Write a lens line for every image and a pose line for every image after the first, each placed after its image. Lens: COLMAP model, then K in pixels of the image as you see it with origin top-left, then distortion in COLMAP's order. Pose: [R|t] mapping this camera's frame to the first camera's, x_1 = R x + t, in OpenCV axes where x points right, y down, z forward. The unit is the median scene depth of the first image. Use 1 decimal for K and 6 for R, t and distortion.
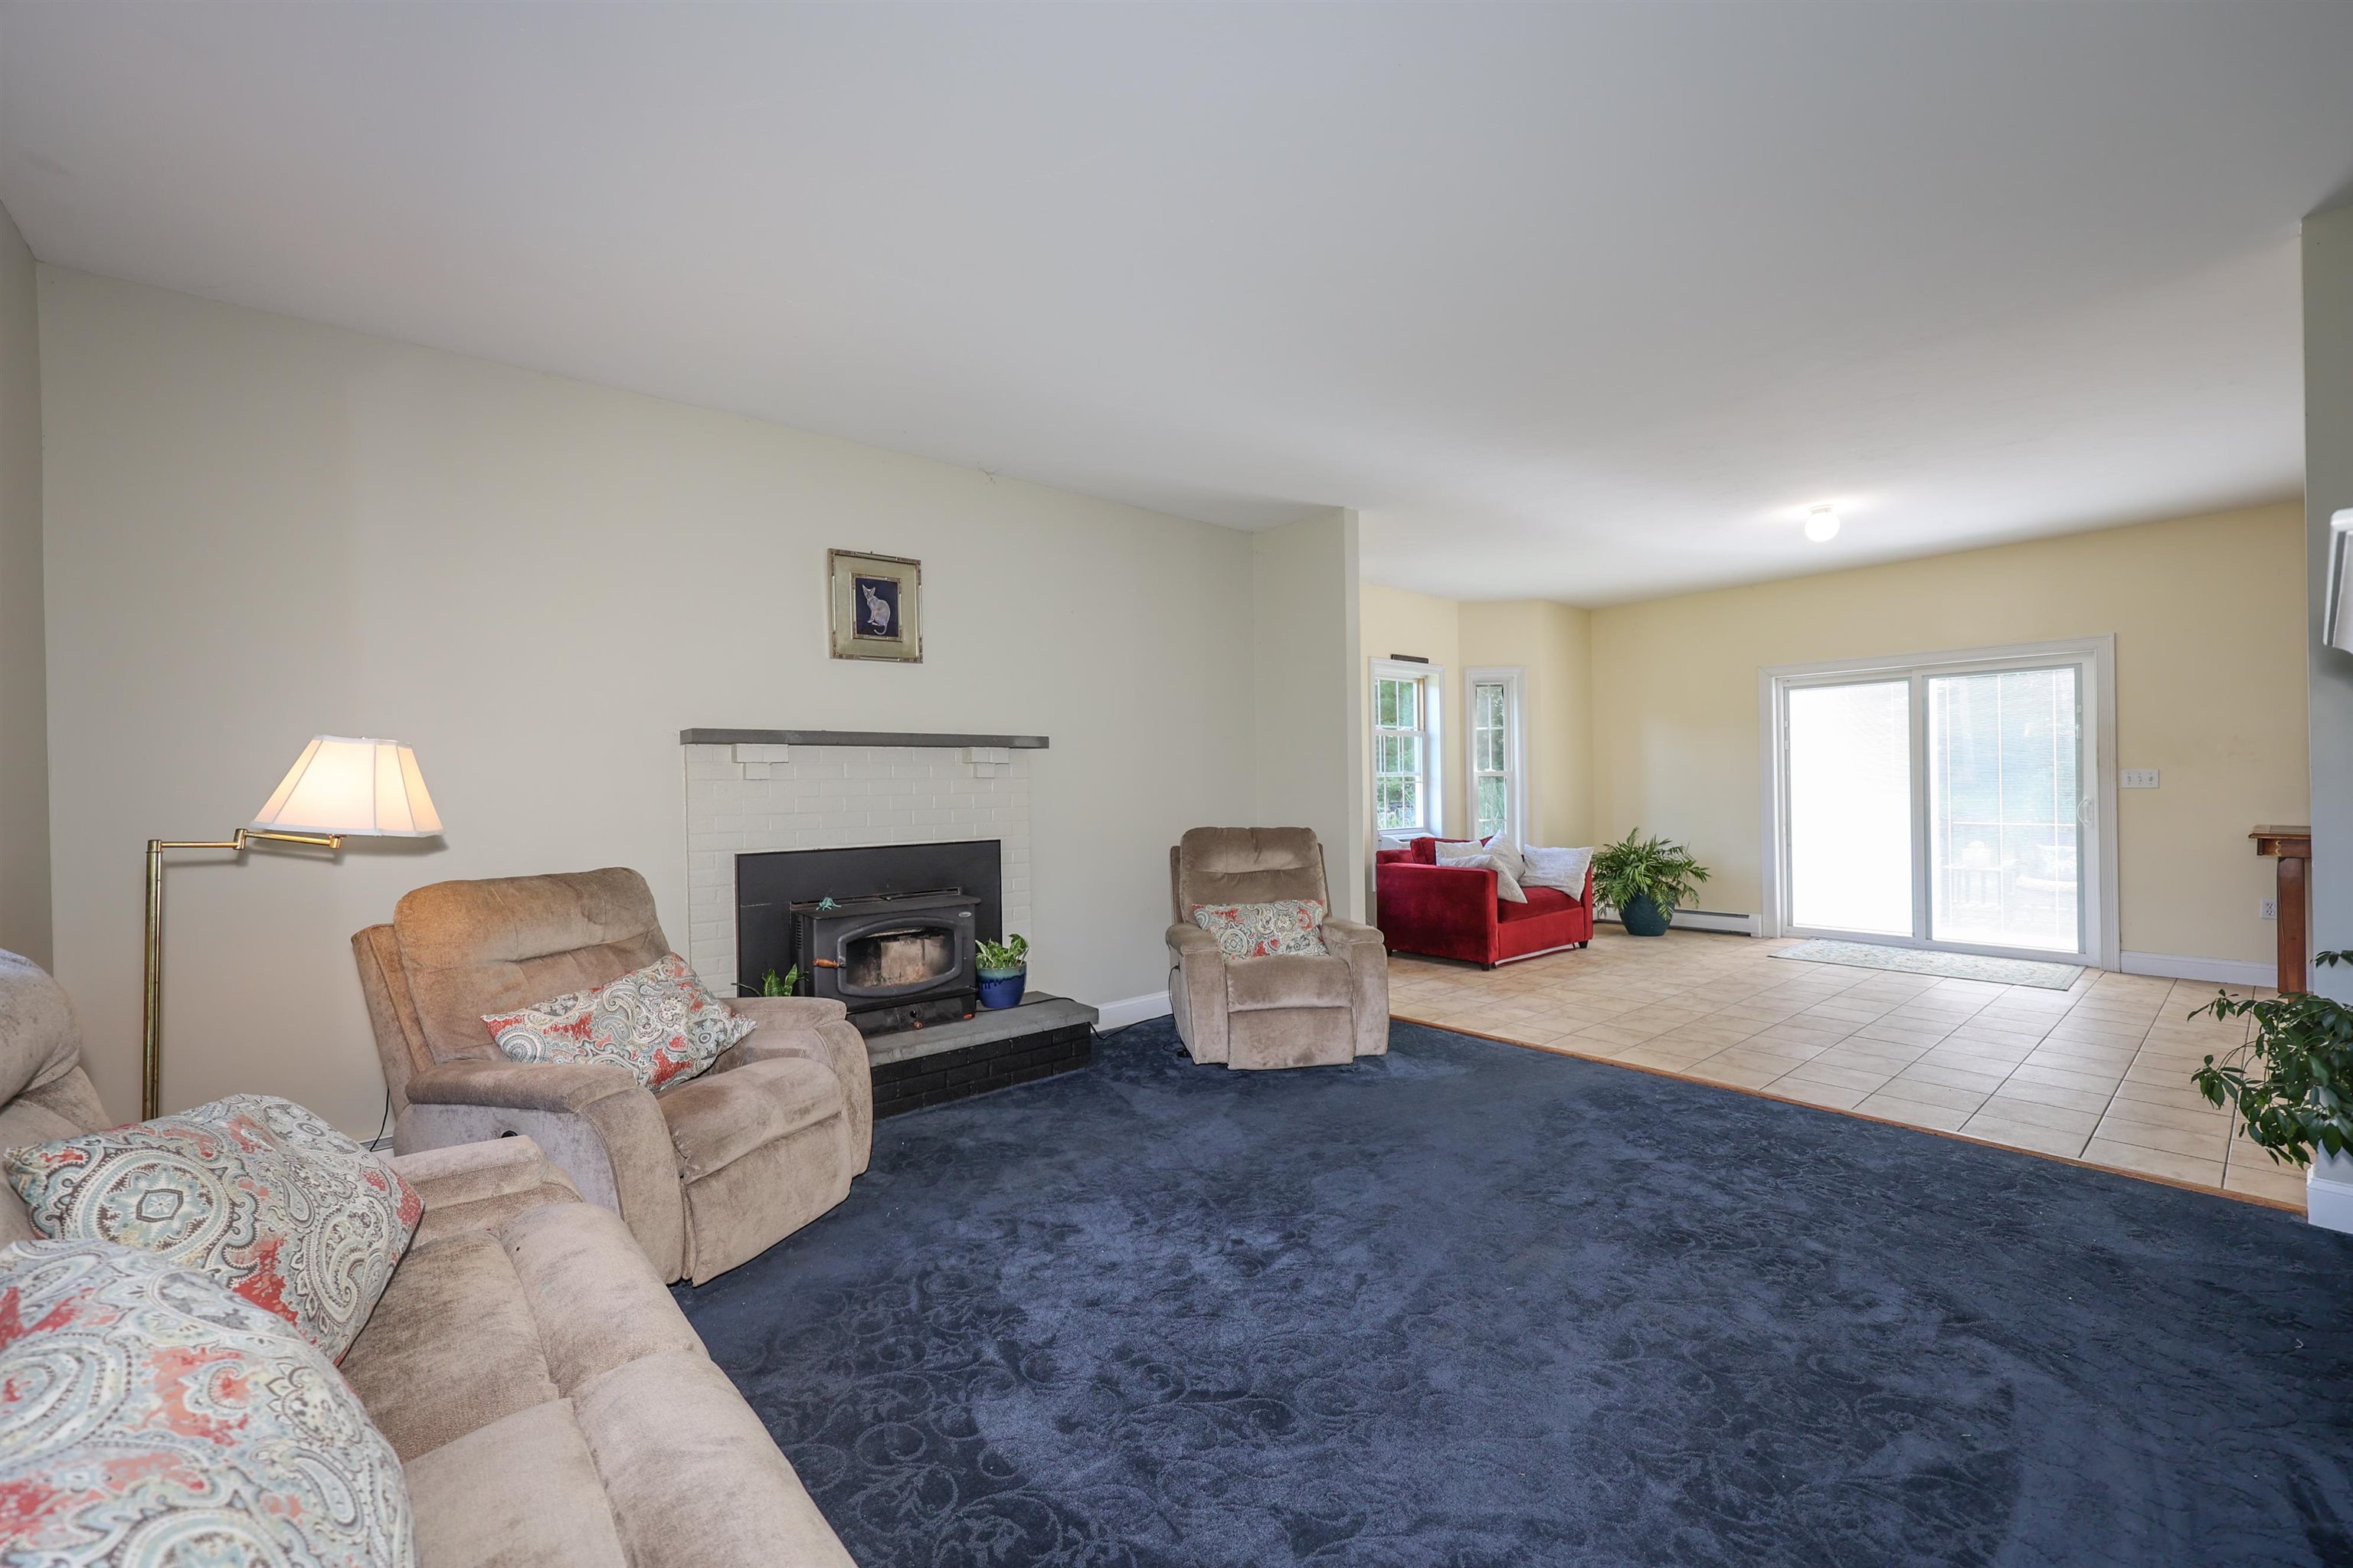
lens RADIAL K [[969.5, 0, 1171.5], [0, 969.5, 790.1], [0, 0, 1]] dist [0.010379, 0.000346]
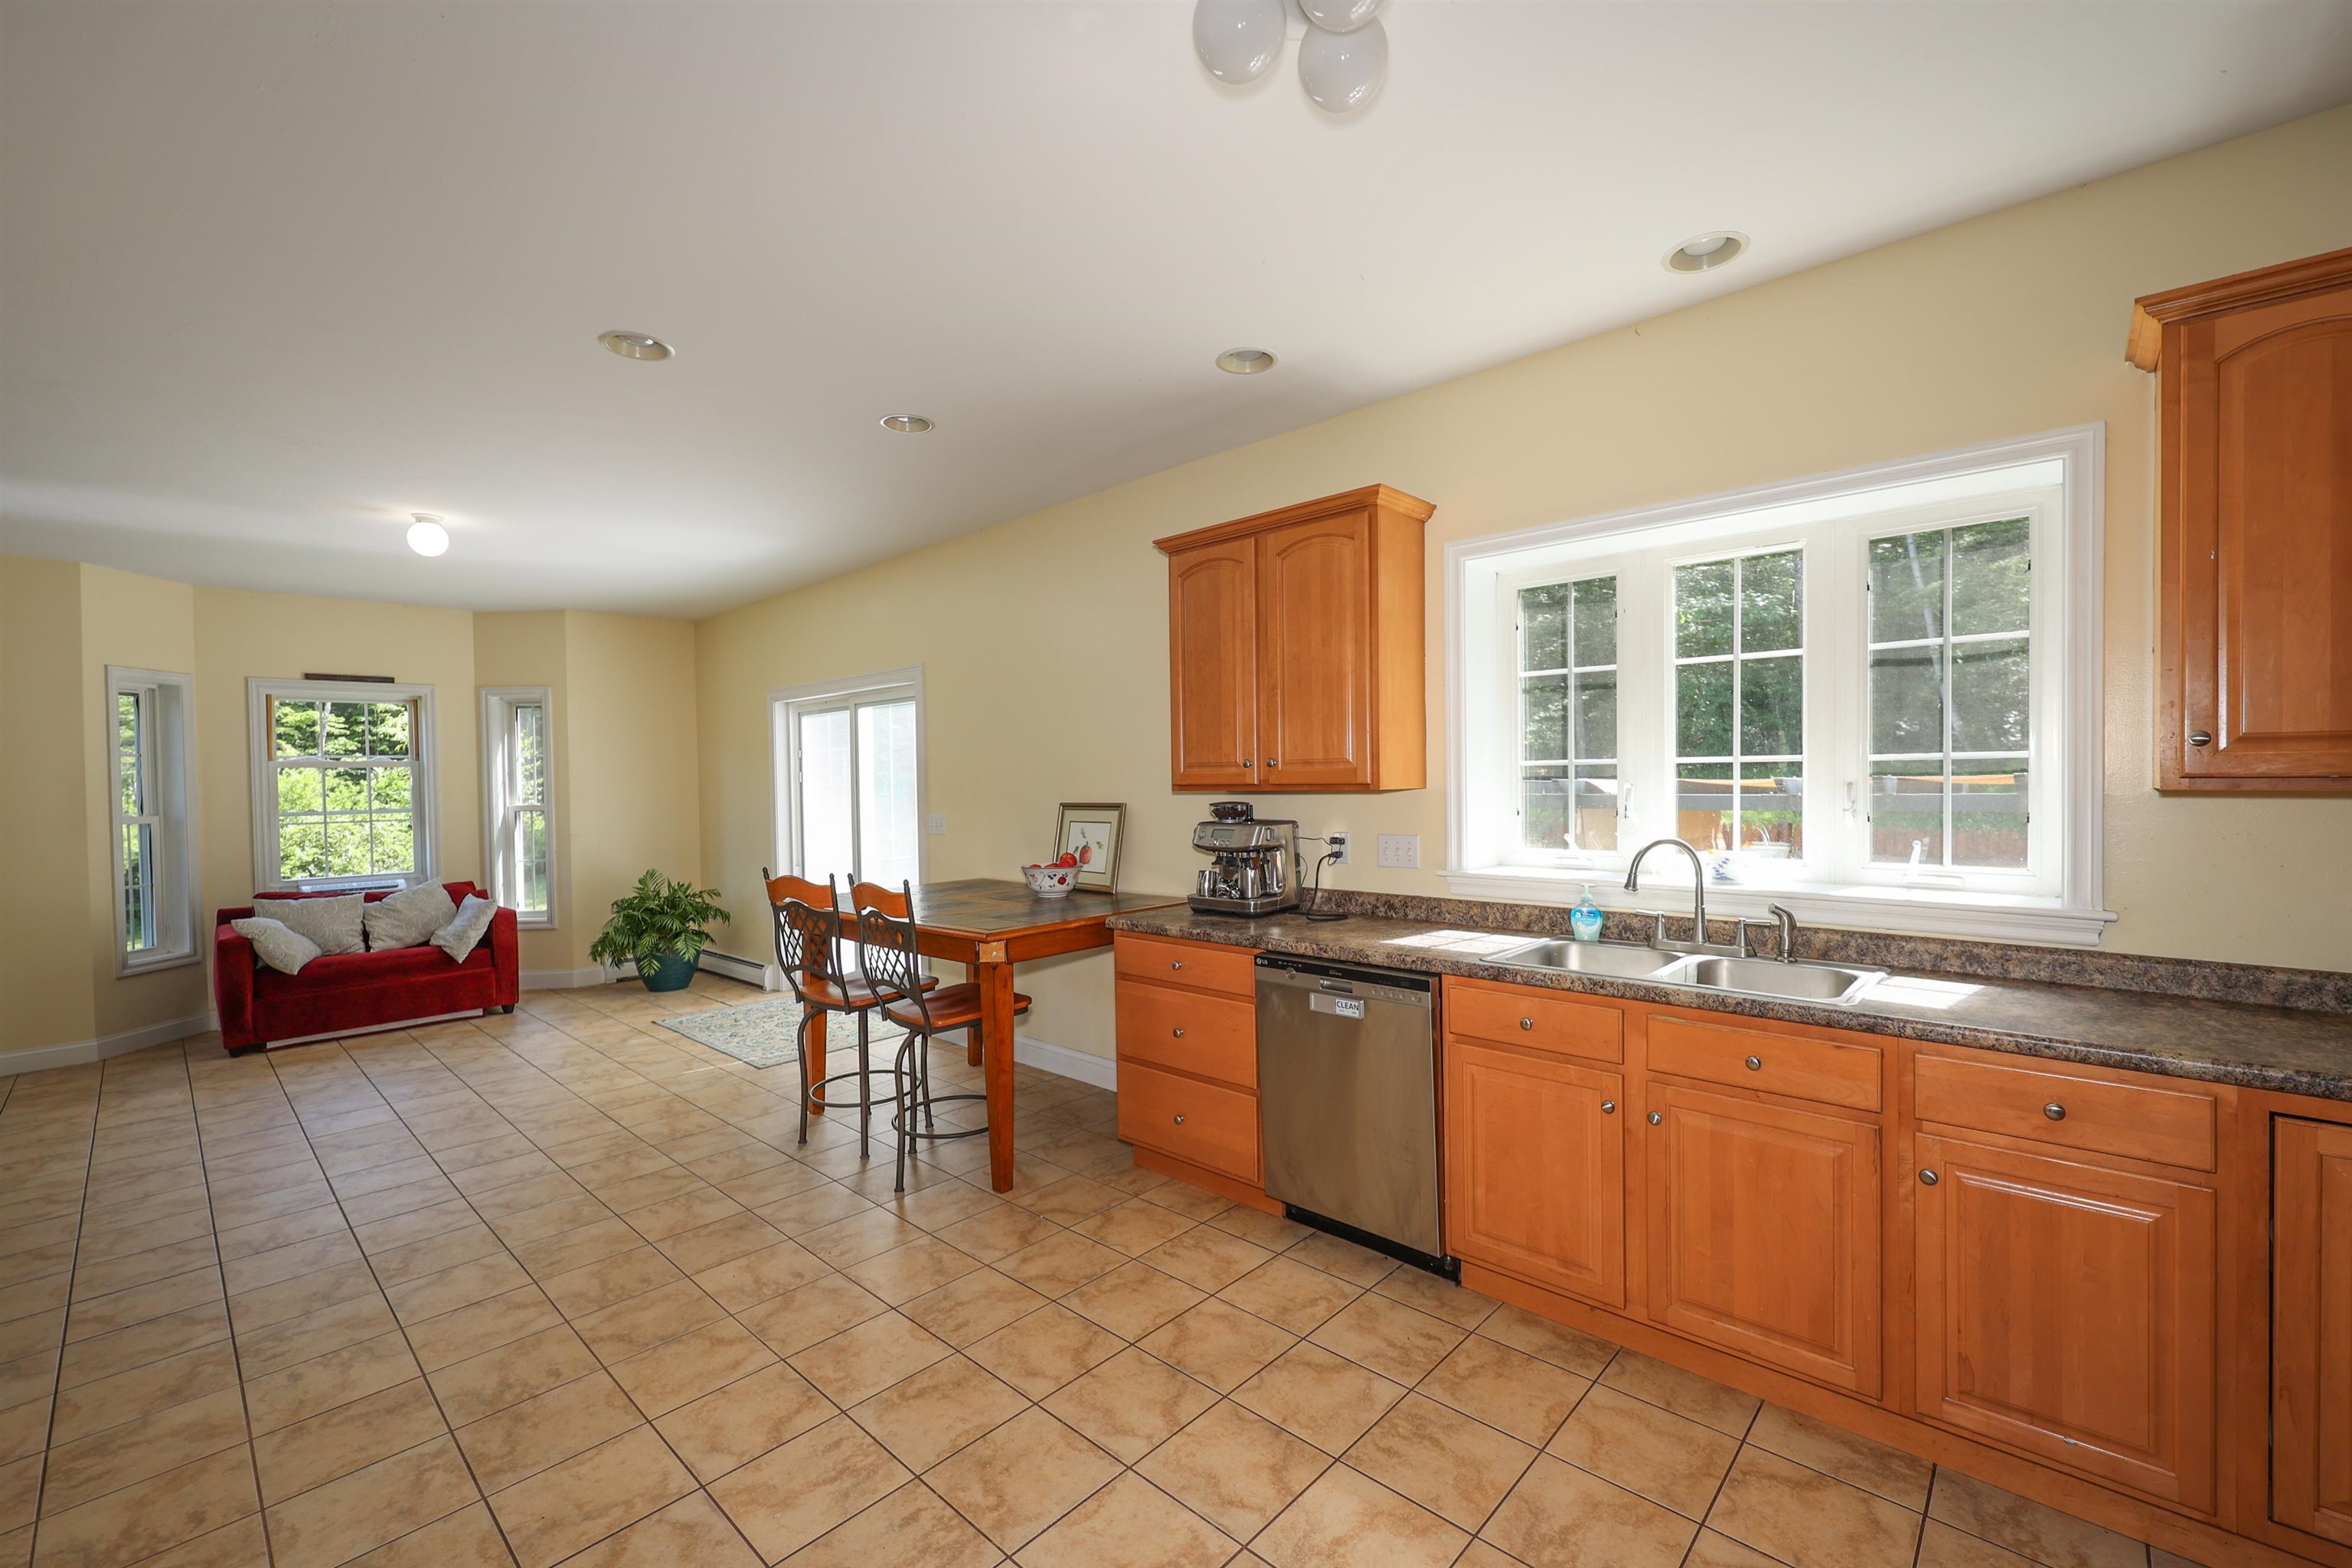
lens RADIAL K [[969.1, 0, 1186.7], [0, 969.1, 795.6], [0, 0, 1]] dist [0.010379, 0.000346]
pose [[0.993660, -0.007502, 0.112173, 1.576208], [0.005308, 0.999789, 0.019839, -0.080110], [-0.112298, -0.019118, 0.993491, 0.101907]]
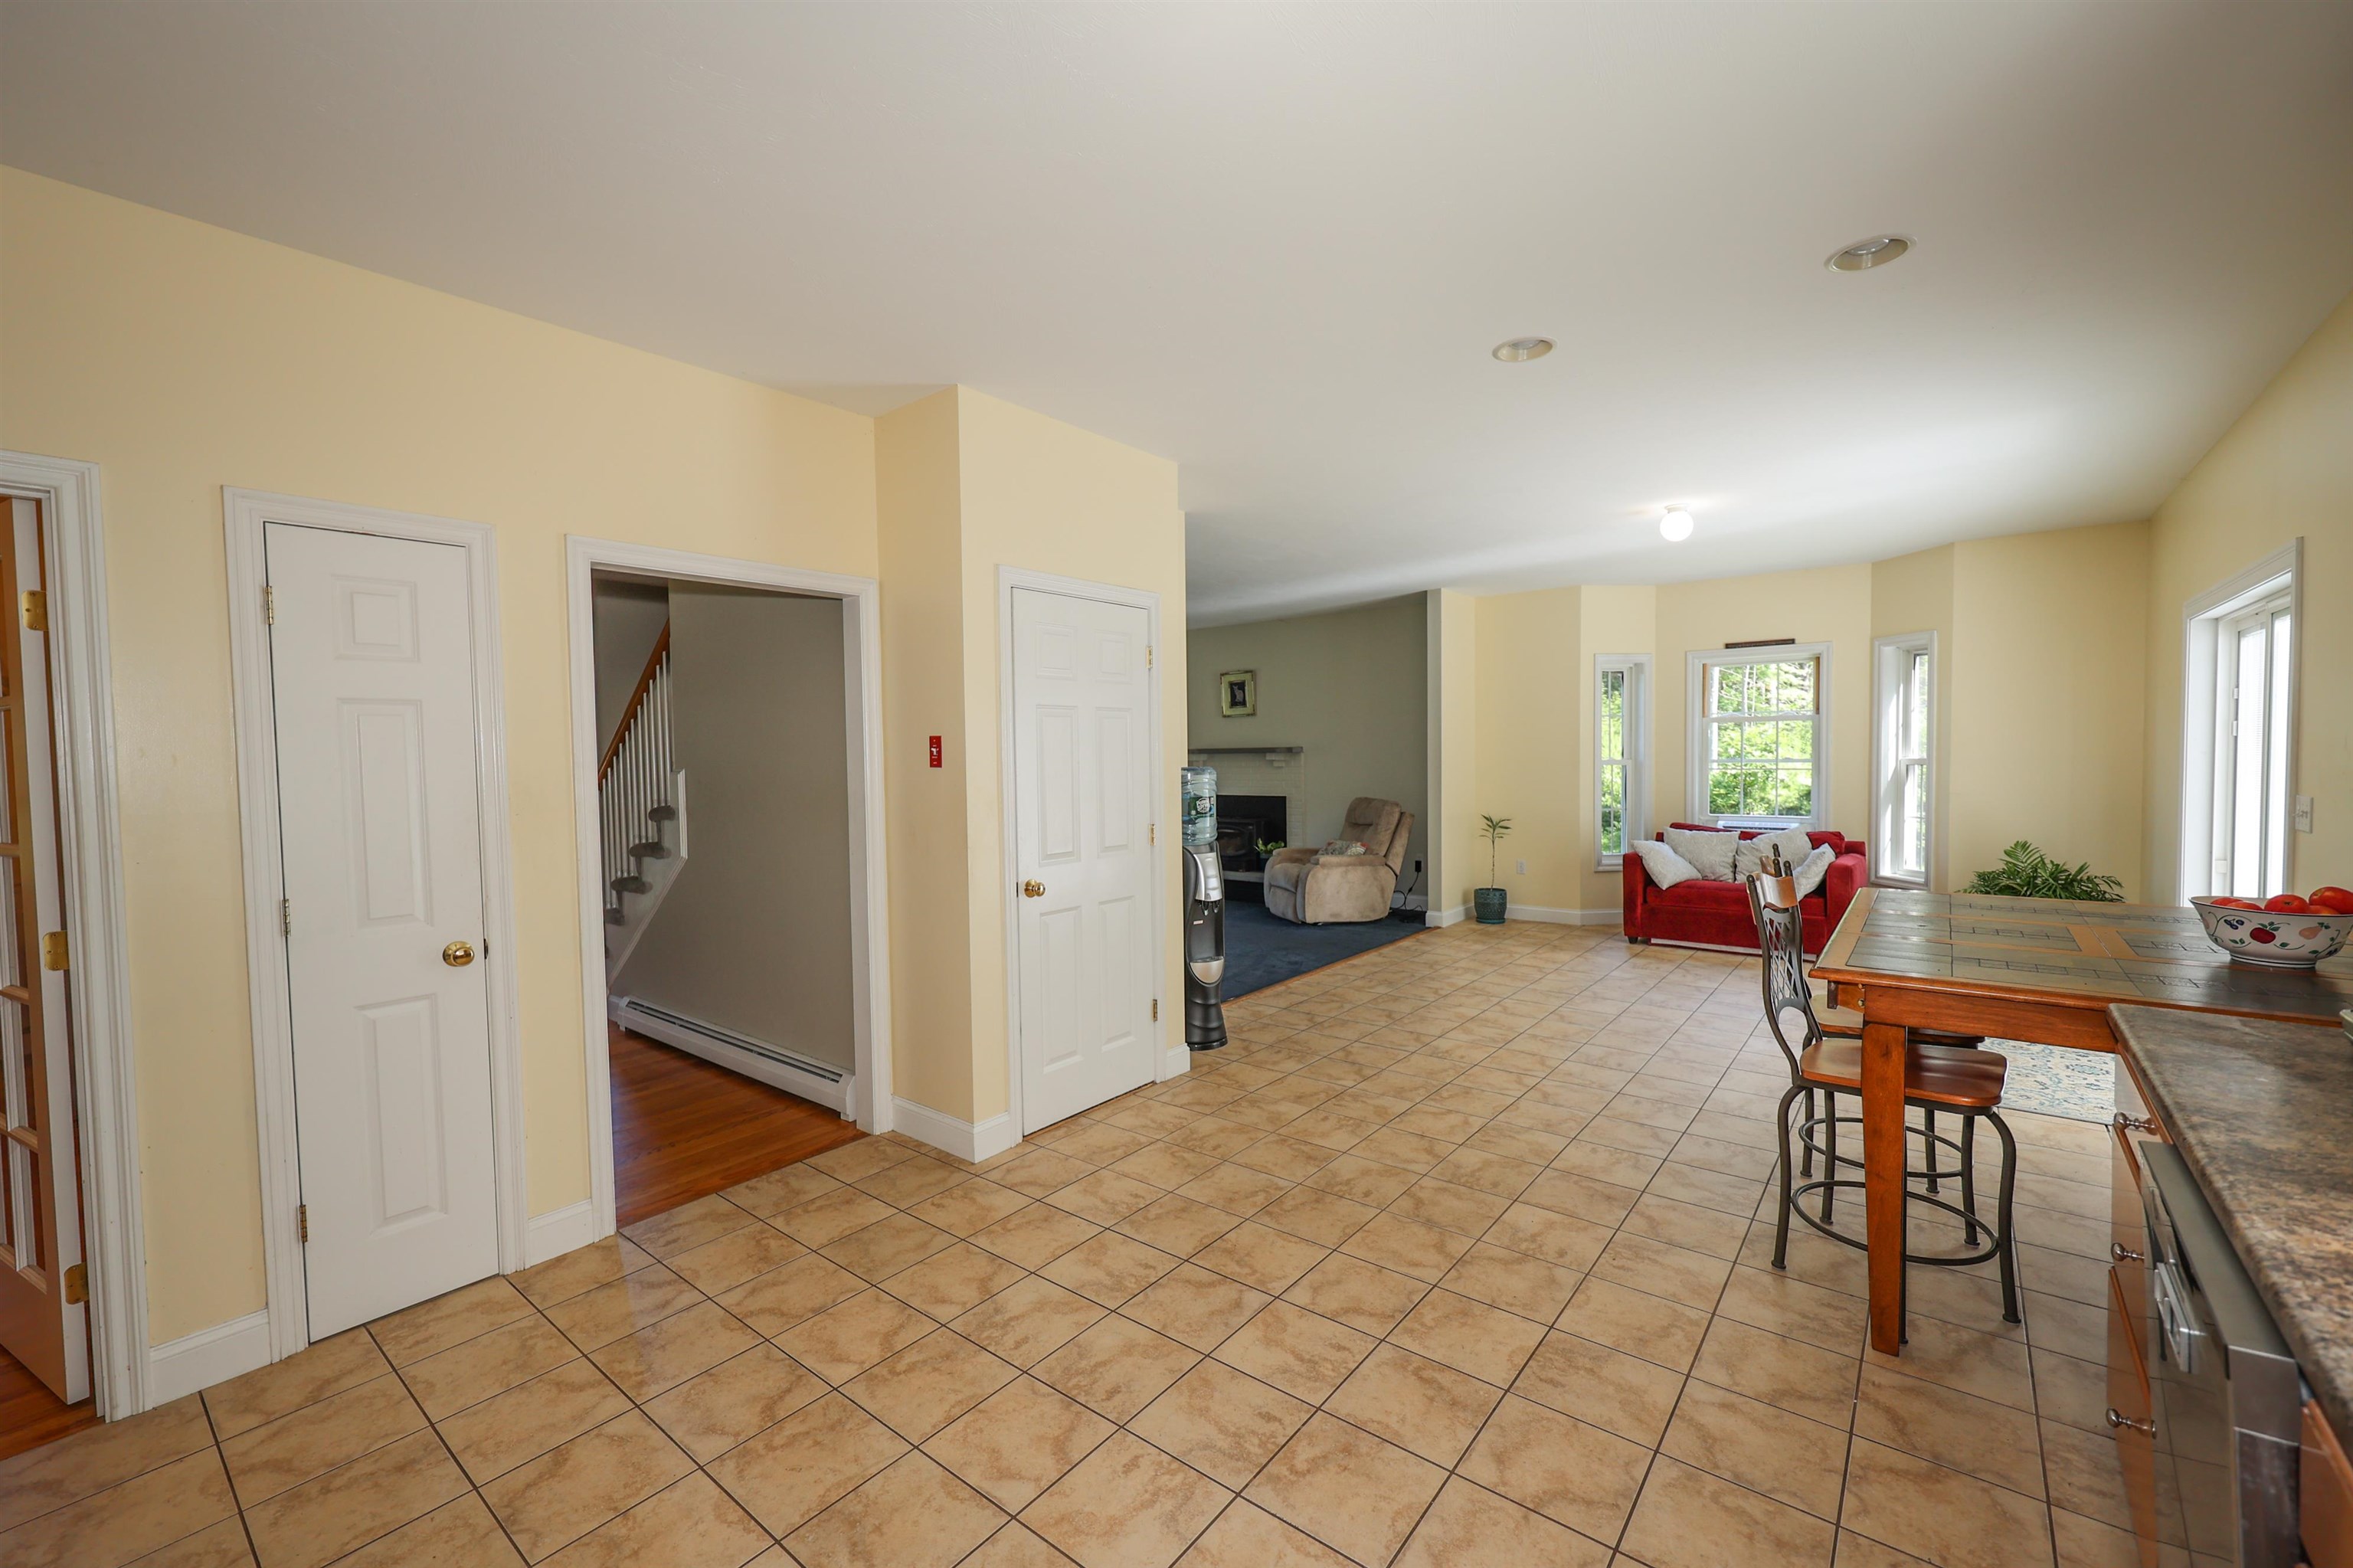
lens RADIAL K [[969.5, 0, 1178.6], [0, 969.5, 772.7], [0, 0, 1]] dist [0.010379, 0.000346]
pose [[0.190246, 0.035212, -0.981105, 1.963725], [0.014847, 0.999139, 0.038739, -0.091865], [0.981624, -0.021936, 0.189559, 0.416355]]
